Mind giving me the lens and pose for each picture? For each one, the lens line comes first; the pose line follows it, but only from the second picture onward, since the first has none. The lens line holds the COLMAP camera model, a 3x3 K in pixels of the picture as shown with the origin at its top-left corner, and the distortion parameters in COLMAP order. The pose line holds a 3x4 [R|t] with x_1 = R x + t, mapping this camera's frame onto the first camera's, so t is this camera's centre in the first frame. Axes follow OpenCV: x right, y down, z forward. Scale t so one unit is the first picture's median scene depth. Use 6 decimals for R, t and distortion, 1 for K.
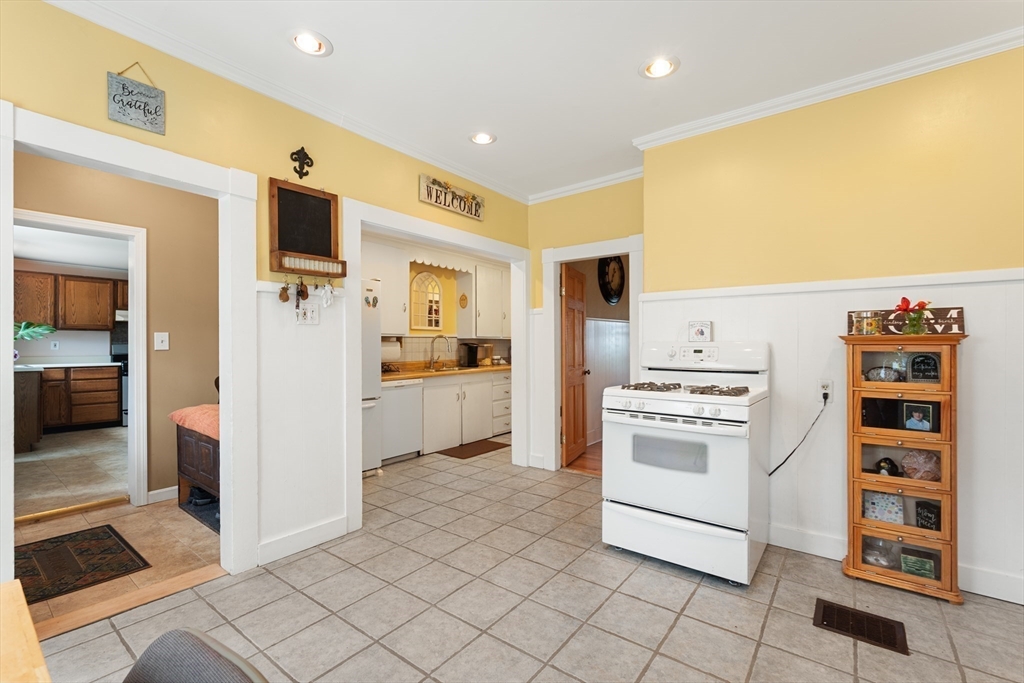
lens RADIAL K [[447.0, 0, 512.0], [0, 447.0, 341.5], [0, 0, 1]] dist [-0.000245, -0.000054]
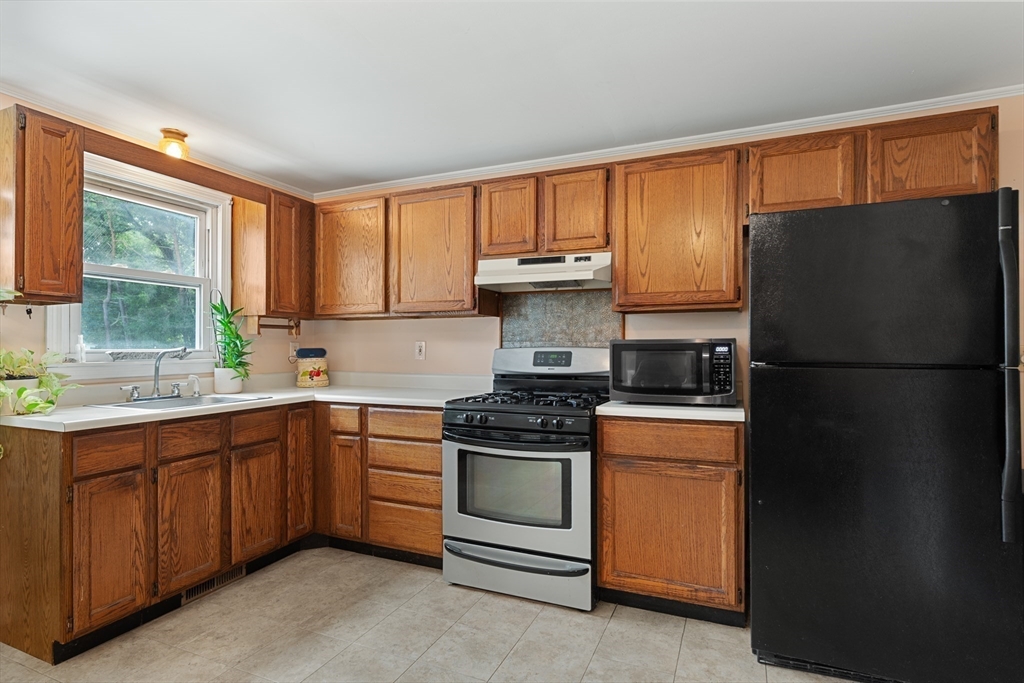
lens RADIAL K [[522.2, 0, 512.0], [0, 522.2, 341.5], [0, 0, 1]] dist [0.000320, 0.000014]
pose [[0.234624, -0.006718, -0.972063, -0.472316], [0.004483, 0.999973, -0.005829, 0.002569], [0.972076, -0.002990, 0.234648, 0.987127]]
